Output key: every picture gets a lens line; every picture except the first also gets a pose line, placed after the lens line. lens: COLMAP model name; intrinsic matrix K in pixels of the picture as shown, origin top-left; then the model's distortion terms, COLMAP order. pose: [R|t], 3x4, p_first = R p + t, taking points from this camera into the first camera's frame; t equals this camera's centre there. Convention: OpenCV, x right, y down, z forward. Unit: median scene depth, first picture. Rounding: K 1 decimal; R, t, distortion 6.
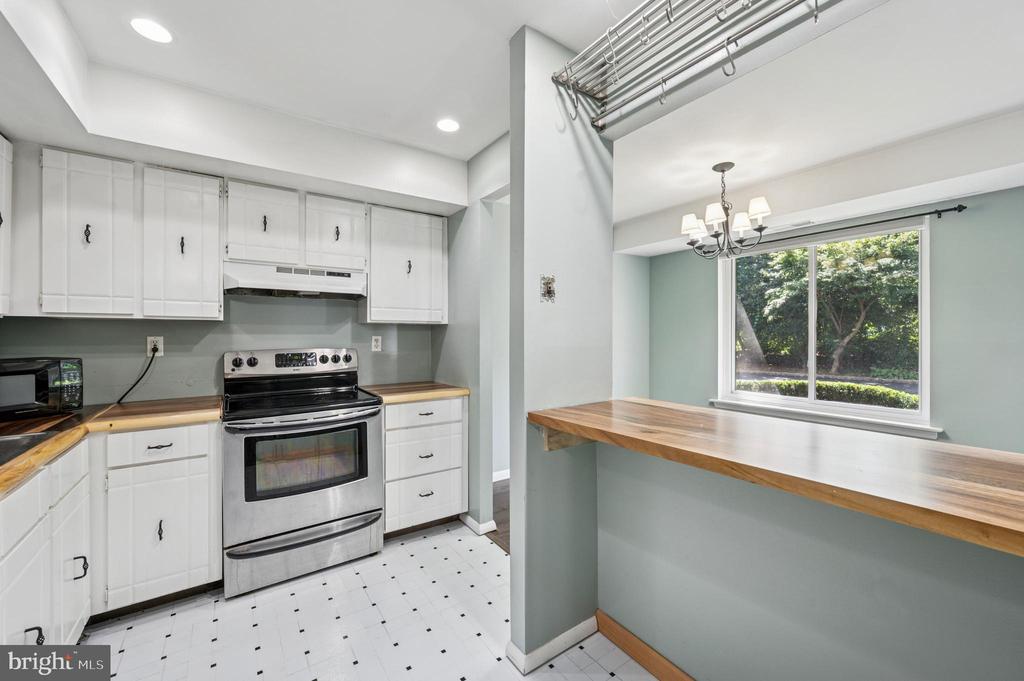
lens RADIAL K [[397.9, 0, 528.9], [0, 397.9, 338.1], [0, 0, 1]] dist [-0.000419, 0.000025]
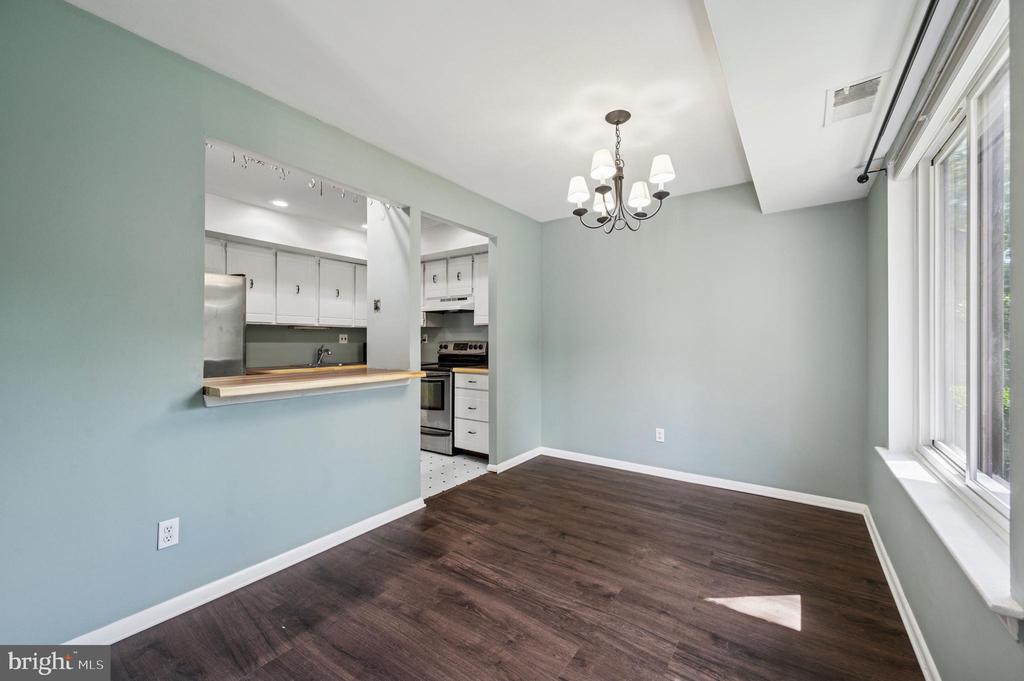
lens RADIAL K [[412.0, 0, 512.0], [0, 412.0, 340.5], [0, 0, 1]] dist [-0.001333, -0.000219]
pose [[0.342082, 0.003733, -0.939663, 1.374287], [-0.007707, 0.999970, 0.001167, 0.022811], [0.939639, 0.006843, 0.342100, 0.597951]]
